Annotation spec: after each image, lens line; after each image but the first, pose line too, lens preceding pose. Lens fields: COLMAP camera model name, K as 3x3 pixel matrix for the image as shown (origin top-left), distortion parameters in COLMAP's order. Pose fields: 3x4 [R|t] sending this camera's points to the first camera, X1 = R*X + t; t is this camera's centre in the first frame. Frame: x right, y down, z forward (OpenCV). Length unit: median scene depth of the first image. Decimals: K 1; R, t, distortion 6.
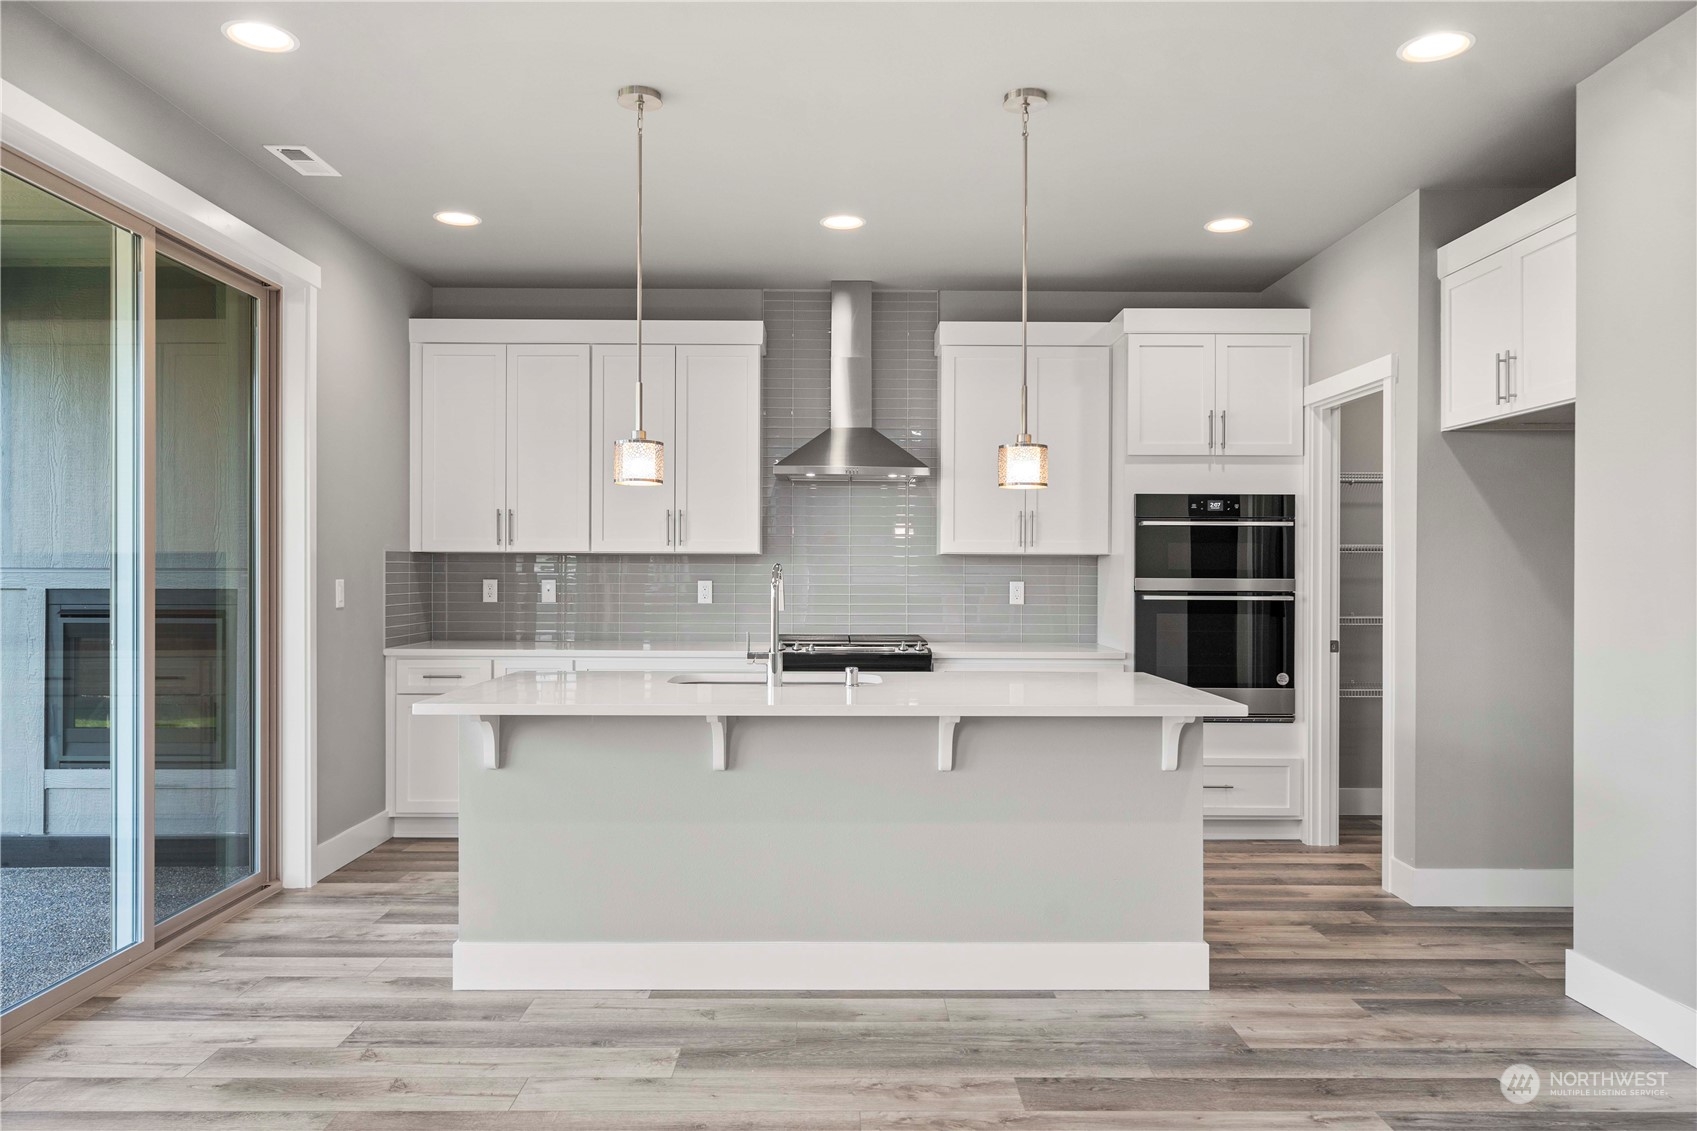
lens RADIAL K [[1166.0, 0, 838.1], [0, 1166.0, 568.6], [0, 0, 1]] dist [0.004148, 0.003372]
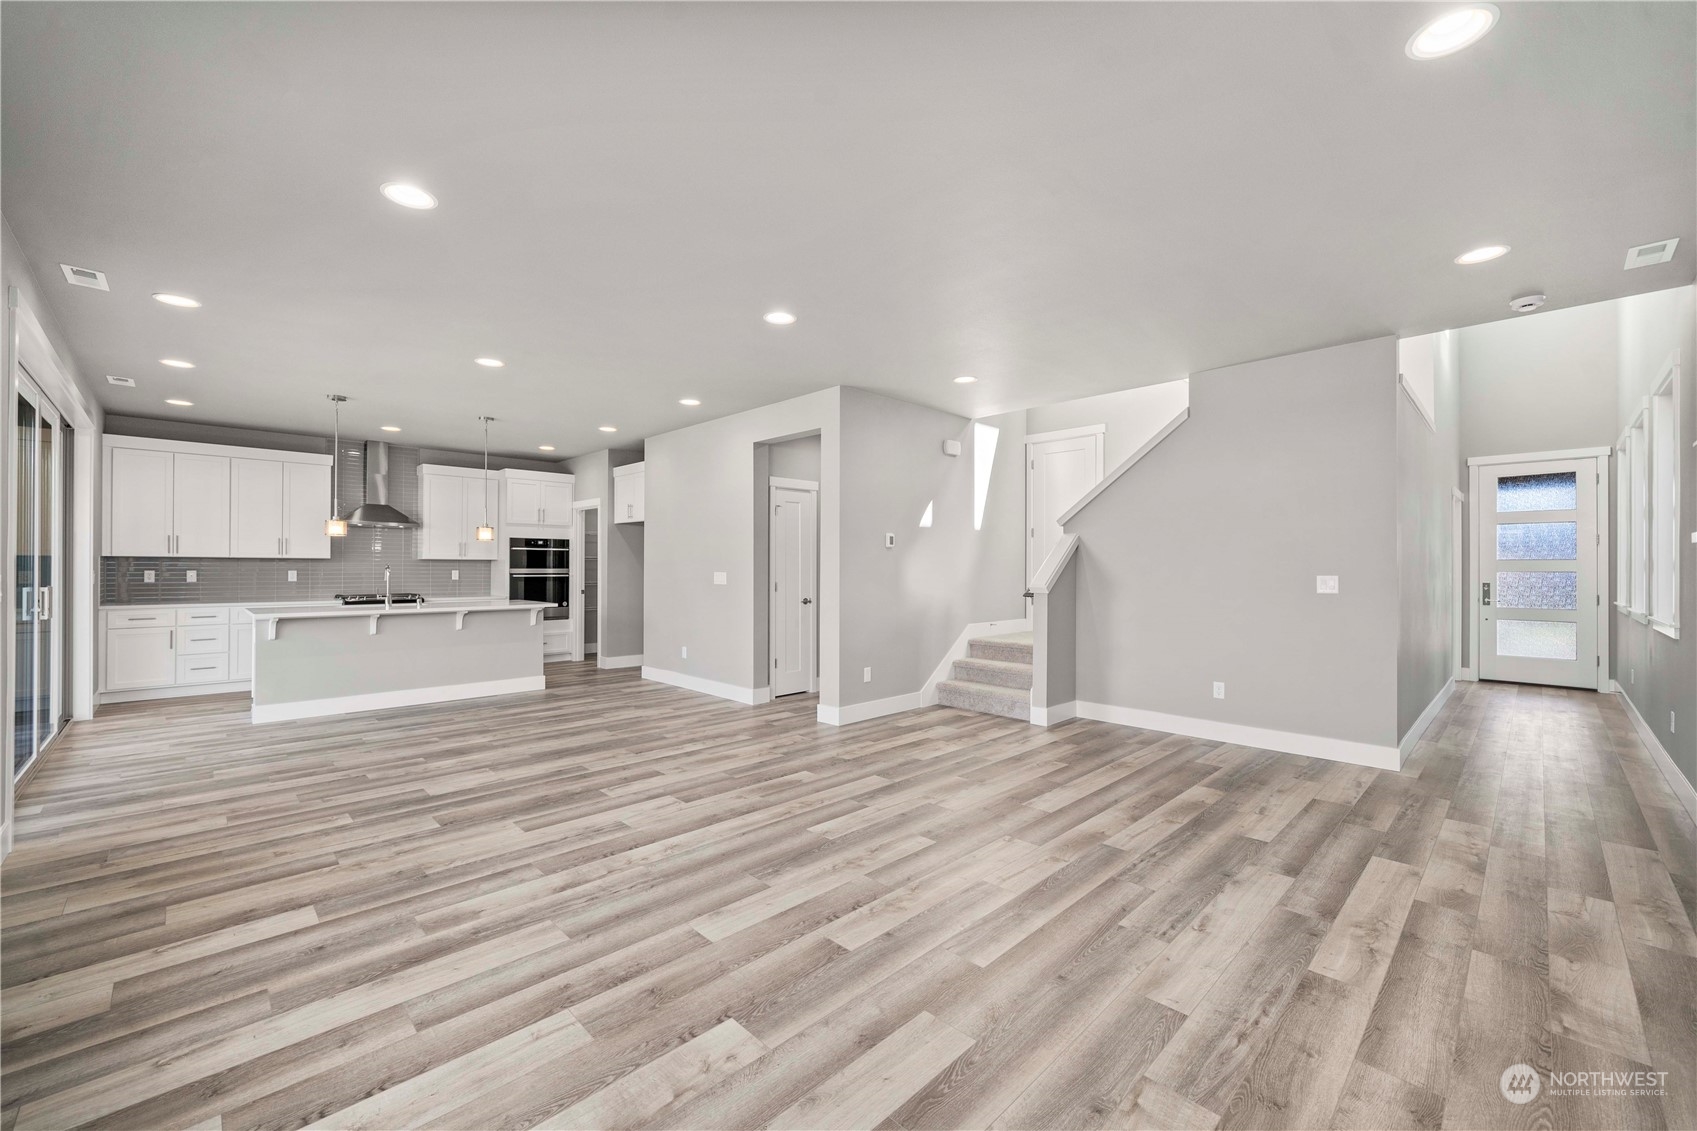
lens RADIAL K [[675.6, 0, 850.1], [0, 675.6, 565.3], [0, 0, 1]] dist [0.000093, -0.000038]
pose [[0.713184, 0.000229, 0.700977, -0.281804], [-0.001066, 0.999999, 0.000758, -0.001336], [-0.700976, -0.001288, 0.713183, -0.674656]]
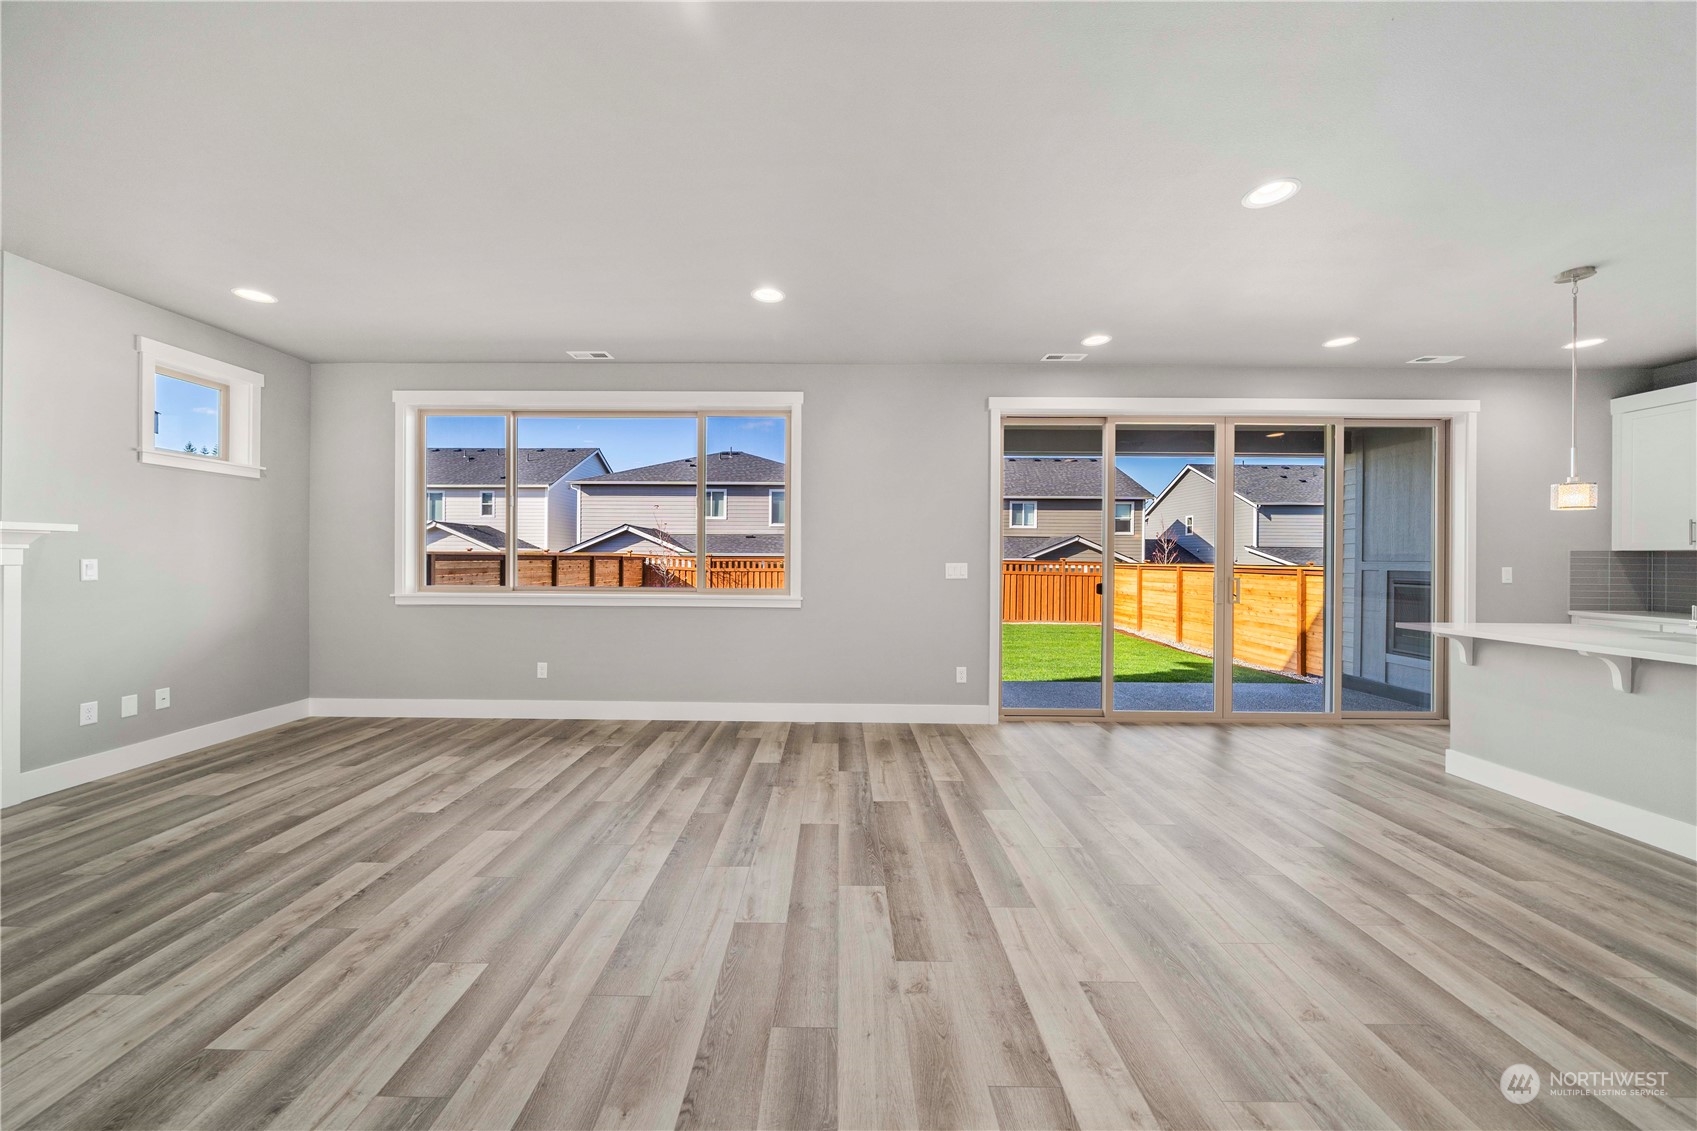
lens RADIAL K [[592.7, 0, 831.6], [0, 592.7, 558.3], [0, 0, 1]] dist [-0.004266, -0.000145]
pose [[-0.016581, -0.003088, -0.999858, 0.444477], [-0.005758, 0.999979, -0.002992, 0.003636], [0.999846, 0.005707, -0.016598, -0.020236]]
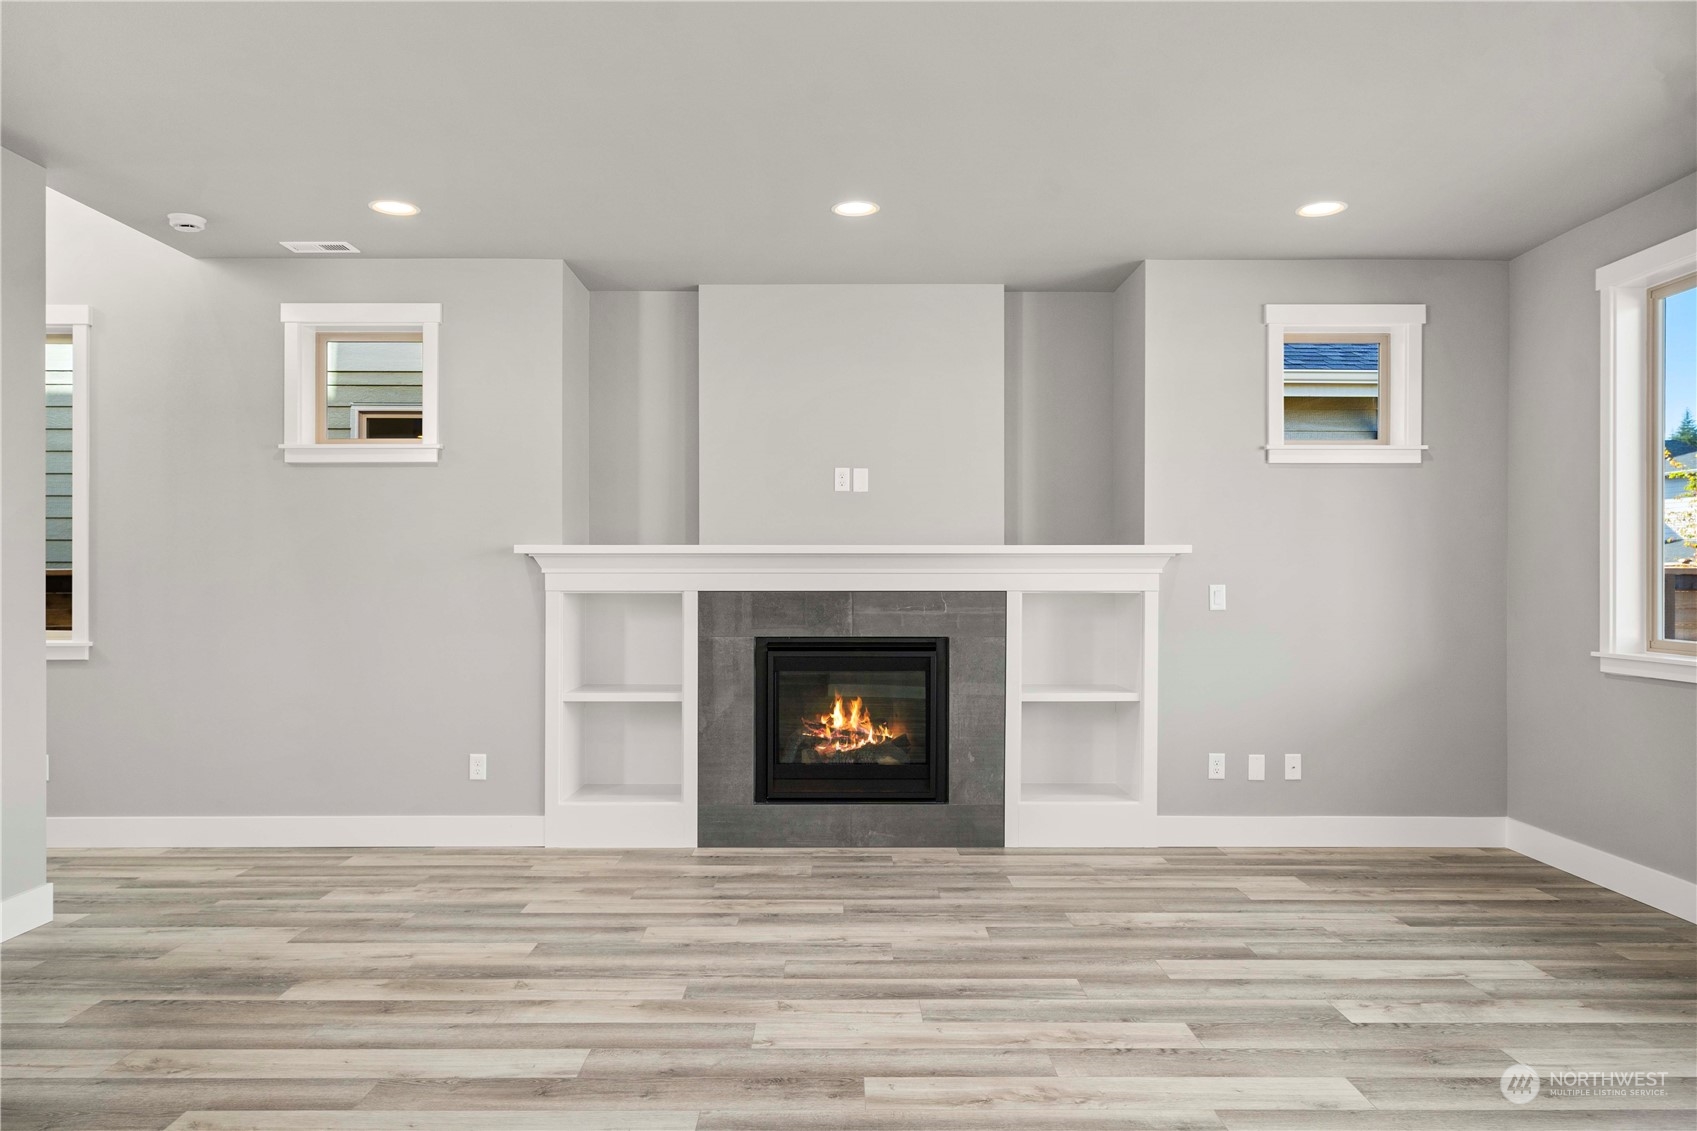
lens RADIAL K [[1166.0, 0, 846.1], [0, 1166.0, 580.1], [0, 0, 1]] dist [0.004148, 0.003372]
pose [[-0.999984, -0.005504, -0.000877, 0.183365], [-0.005505, 0.999984, 0.000891, 0.003709], [0.000872, 0.000896, -0.999999, 0.222105]]
